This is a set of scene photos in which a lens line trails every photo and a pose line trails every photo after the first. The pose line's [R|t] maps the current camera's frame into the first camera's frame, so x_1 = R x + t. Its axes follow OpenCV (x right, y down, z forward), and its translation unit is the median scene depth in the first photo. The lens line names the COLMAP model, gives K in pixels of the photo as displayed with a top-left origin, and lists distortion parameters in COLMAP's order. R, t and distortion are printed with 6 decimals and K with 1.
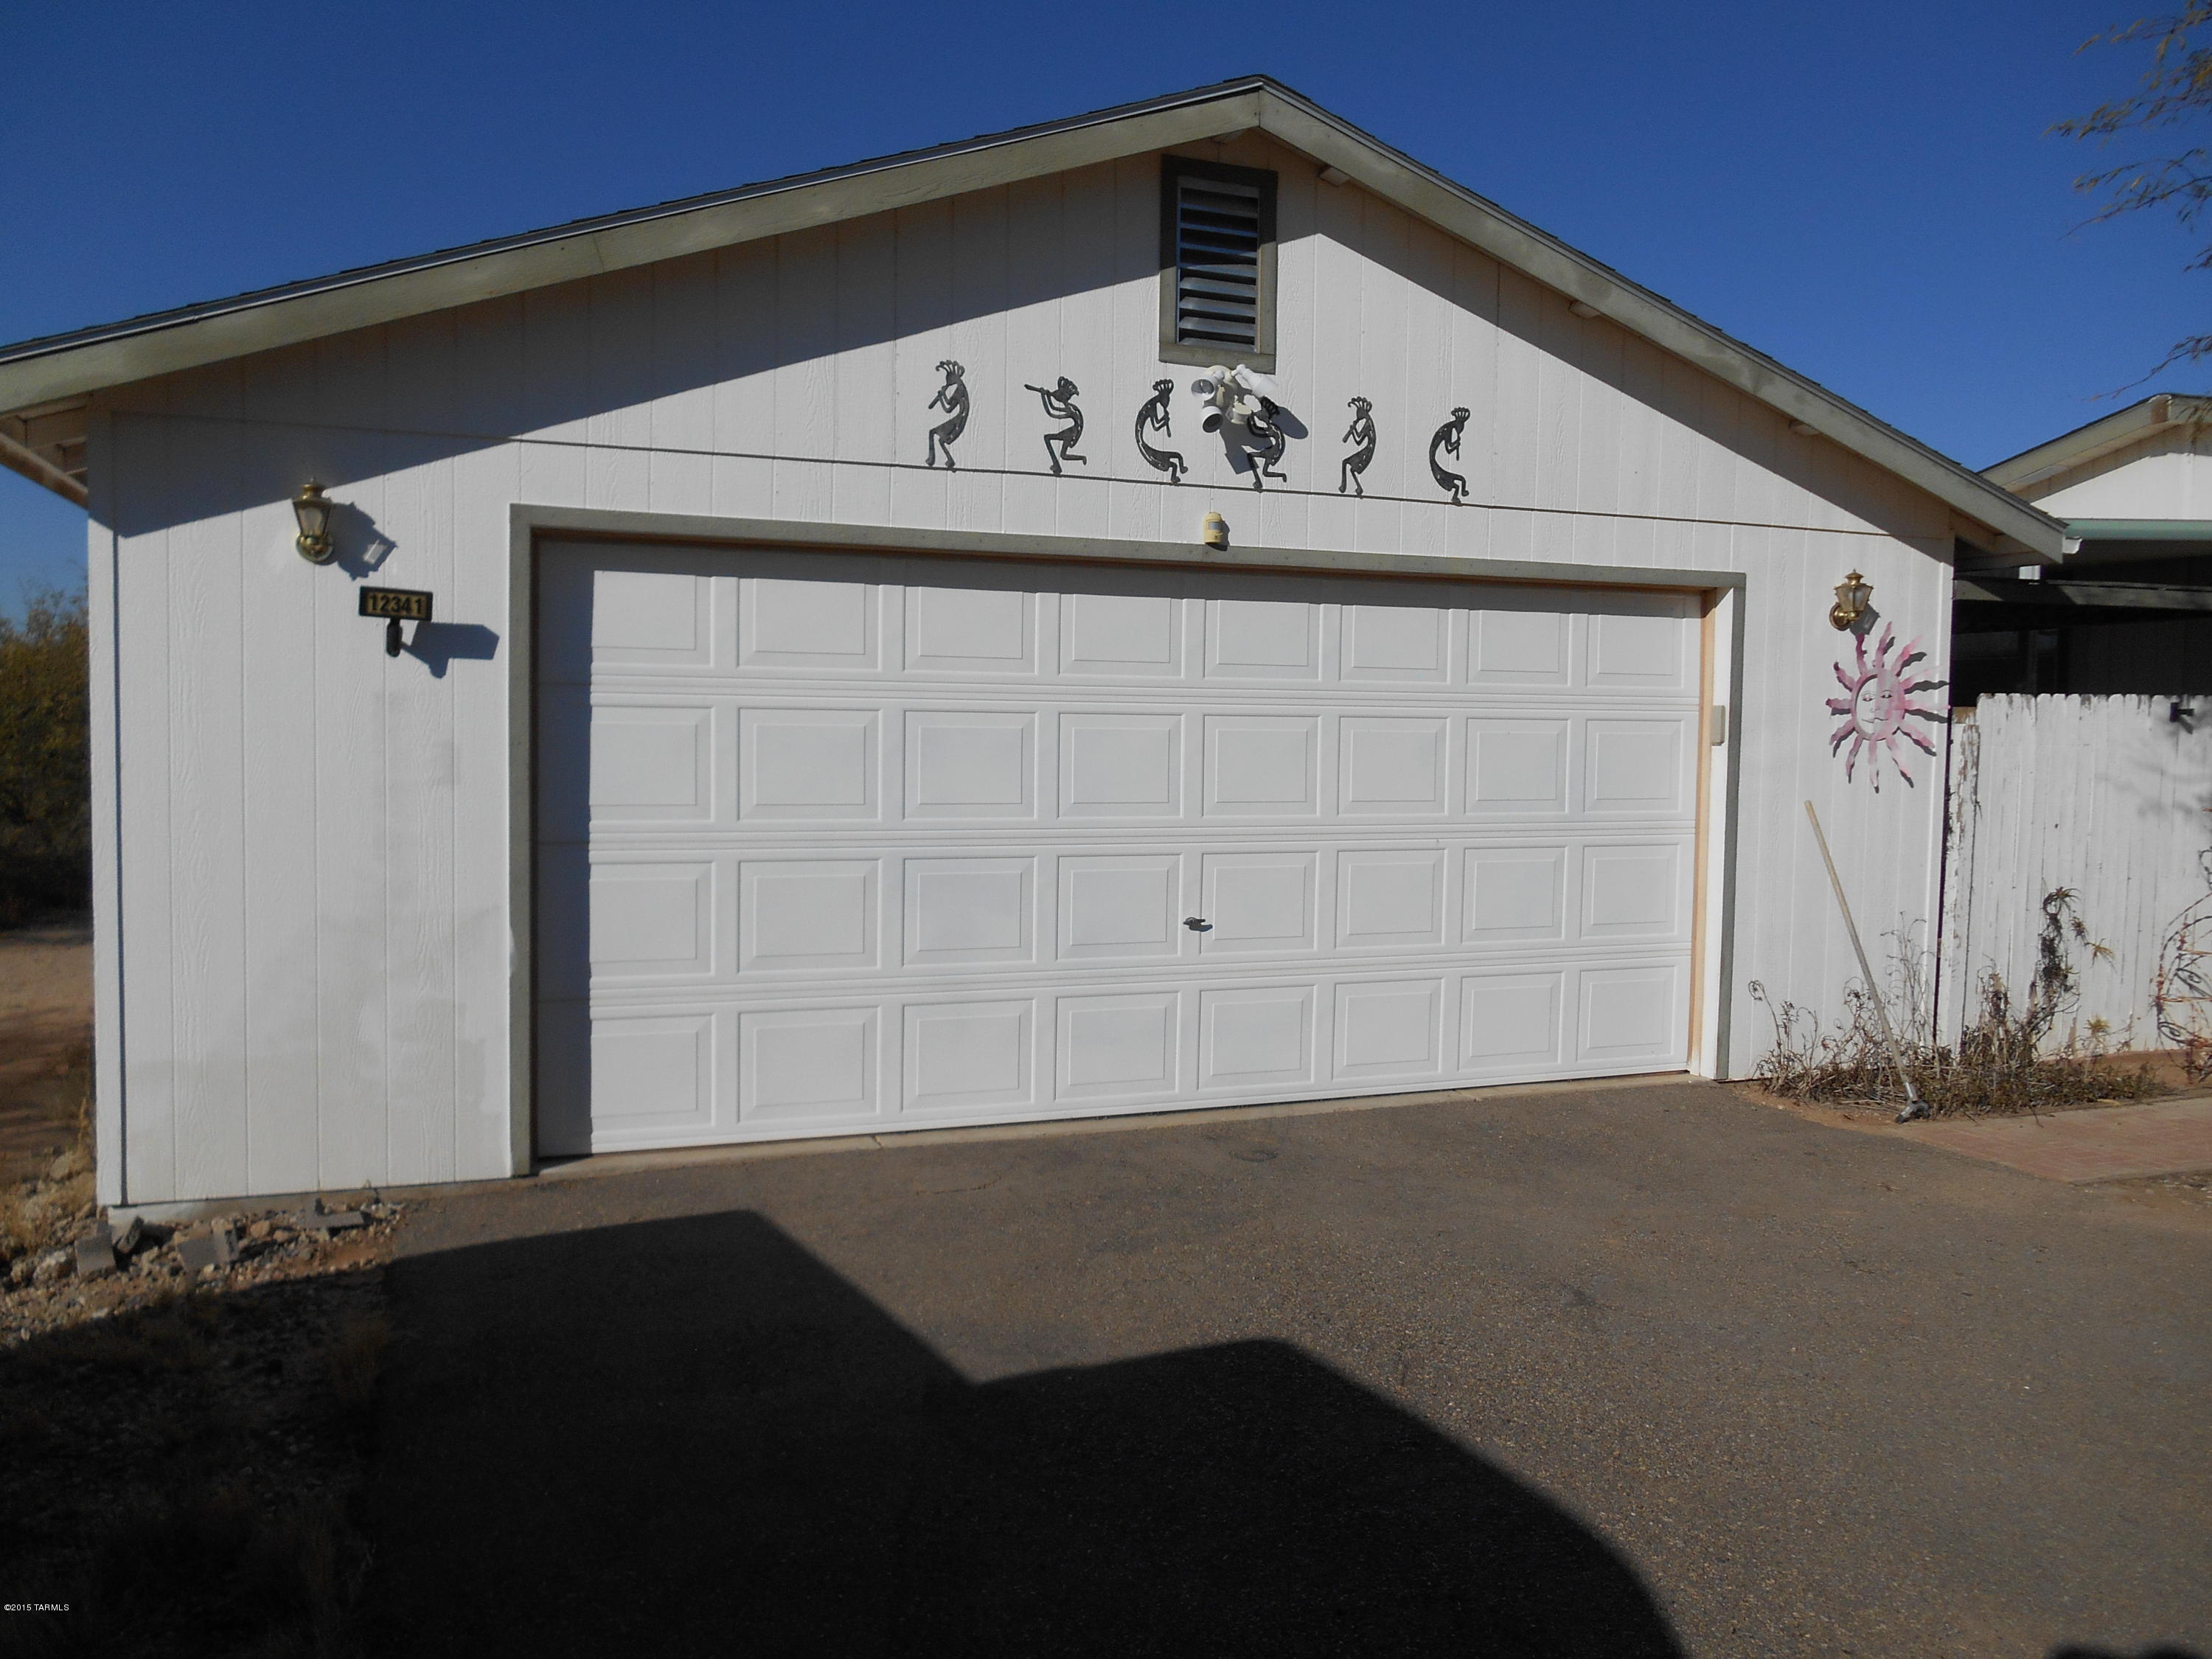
lens RADIAL K [[1728.4, 0, 1104.1], [0, 1728.4, 813.0], [0, 0, 1]] dist [-0.015069, 0.008312]
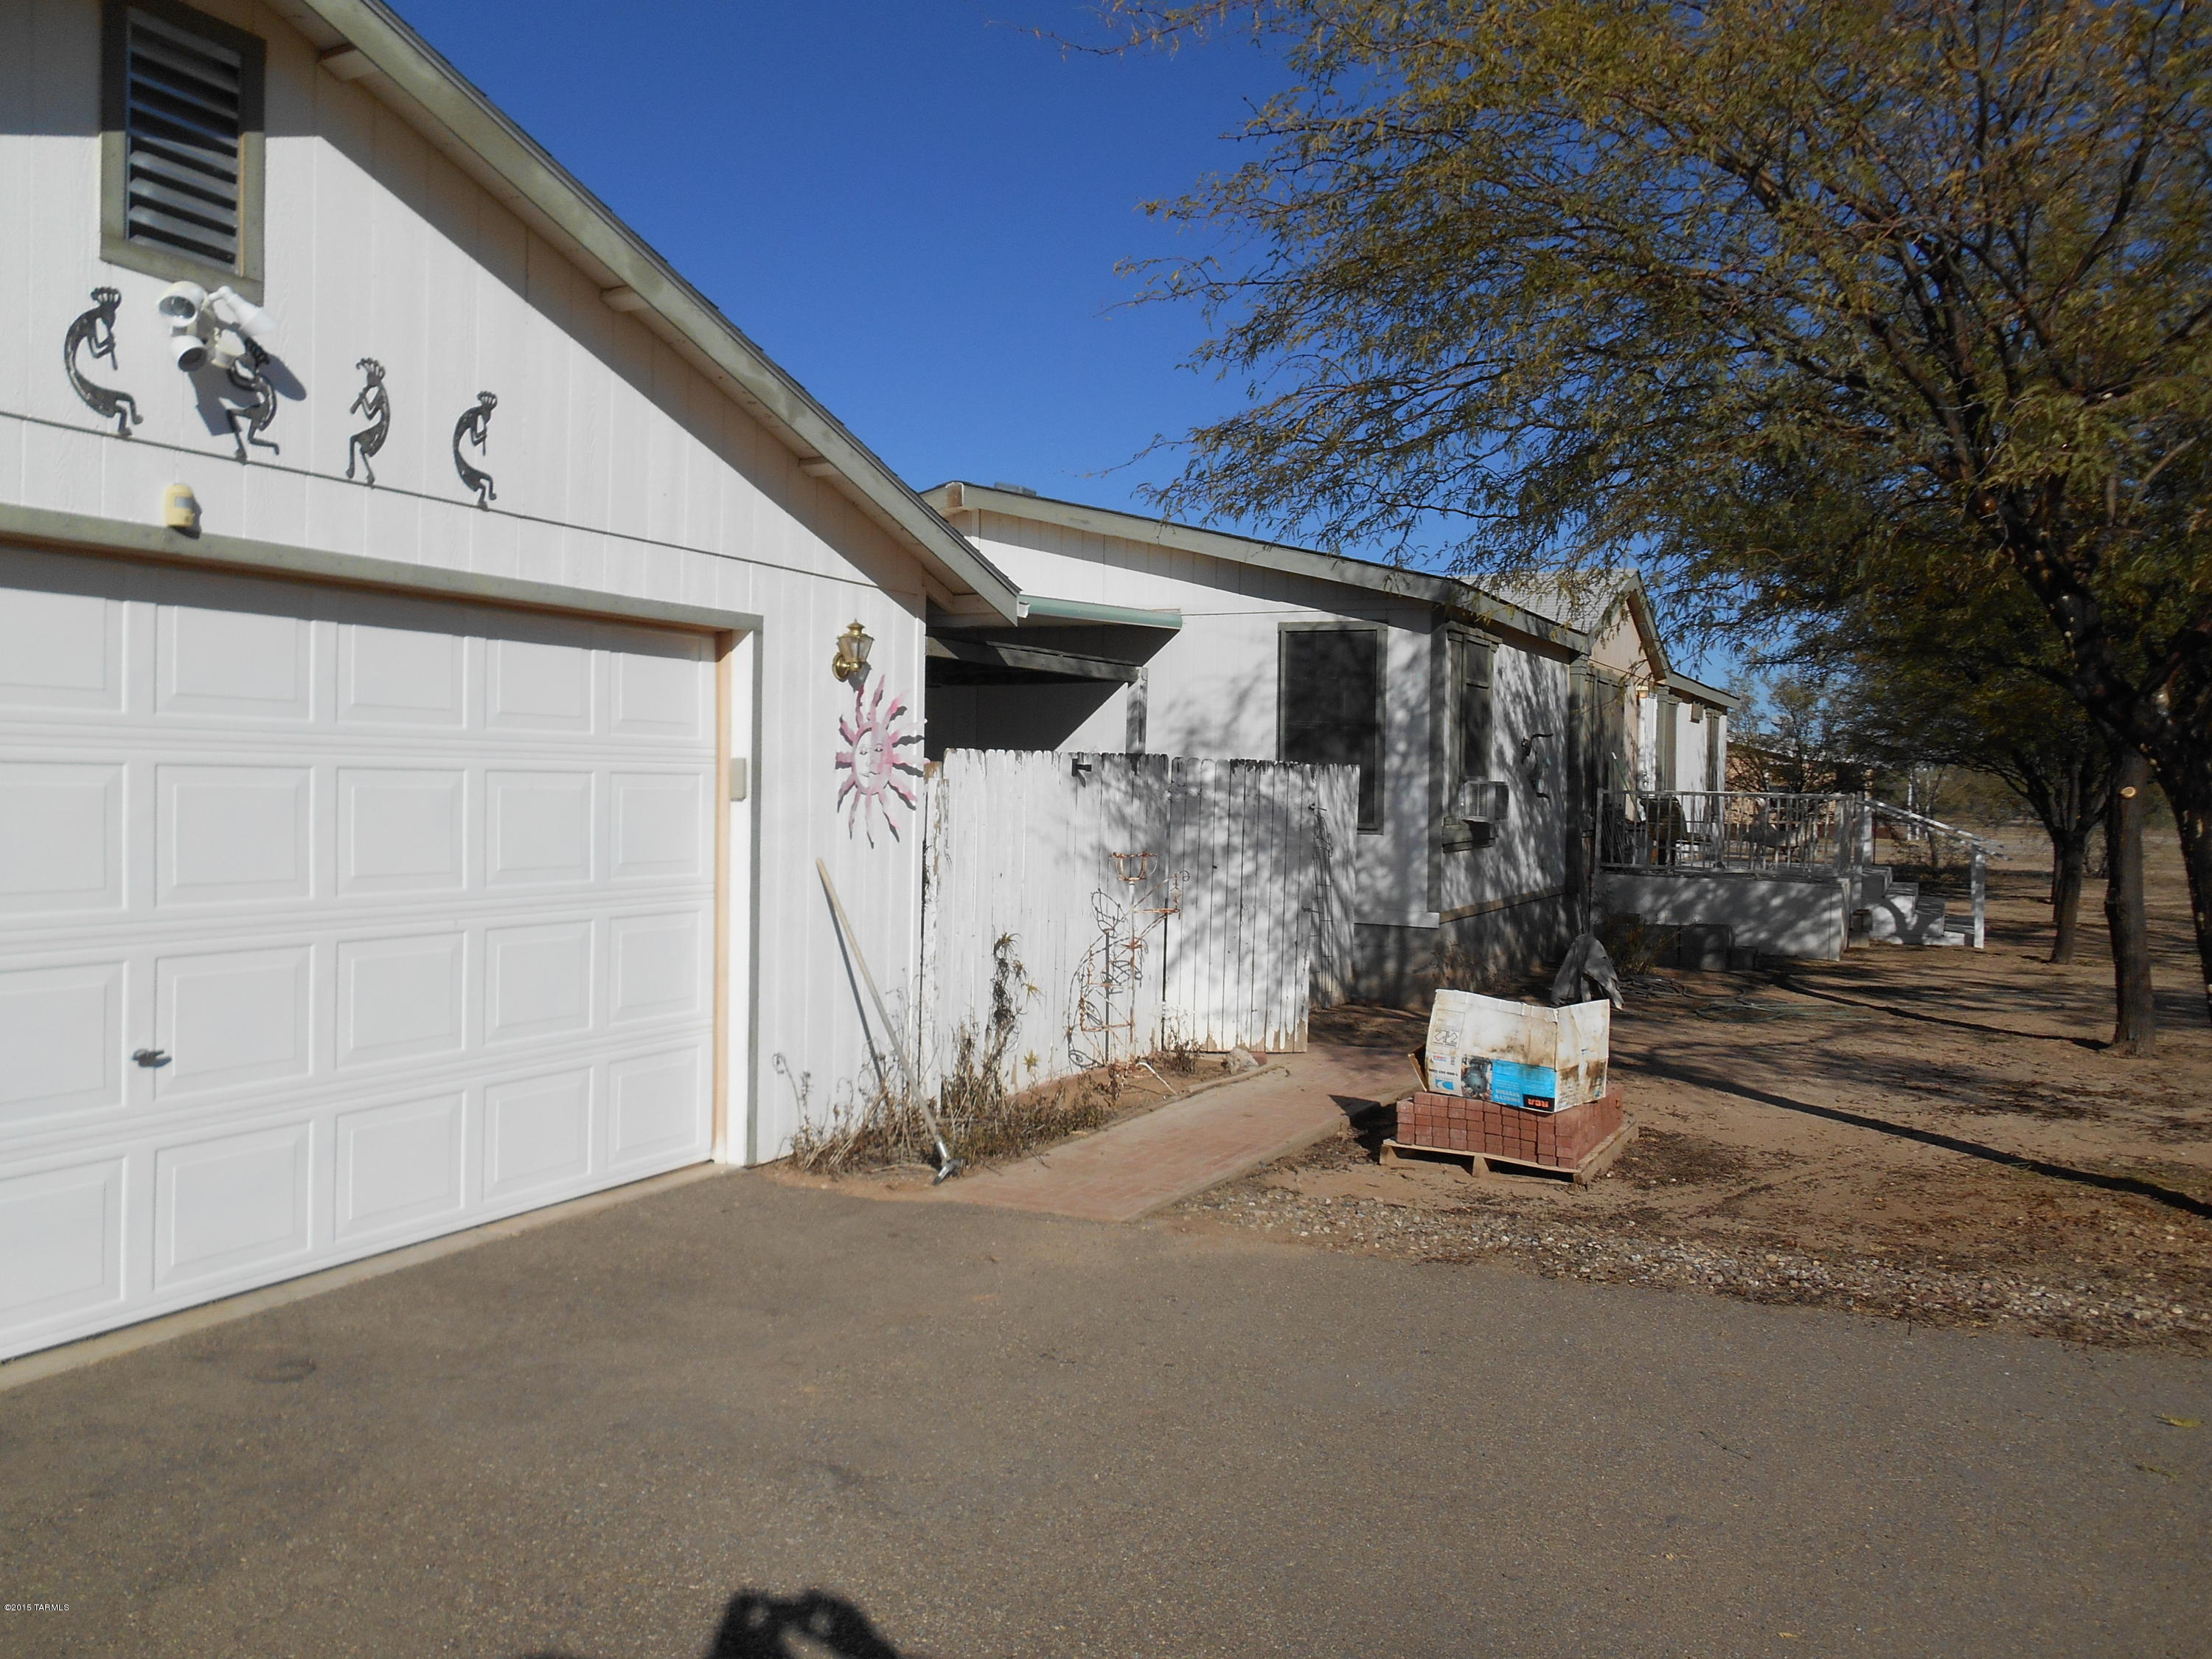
lens RADIAL K [[1728.4, 0, 1104.1], [0, 1728.4, 813.0], [0, 0, 1]] dist [-0.015069, 0.008312]
pose [[0.744129, -0.011665, 0.667934, -0.122411], [0.030537, 0.999396, -0.016566, -0.012542], [-0.667338, 0.032724, 0.744036, 0.199778]]
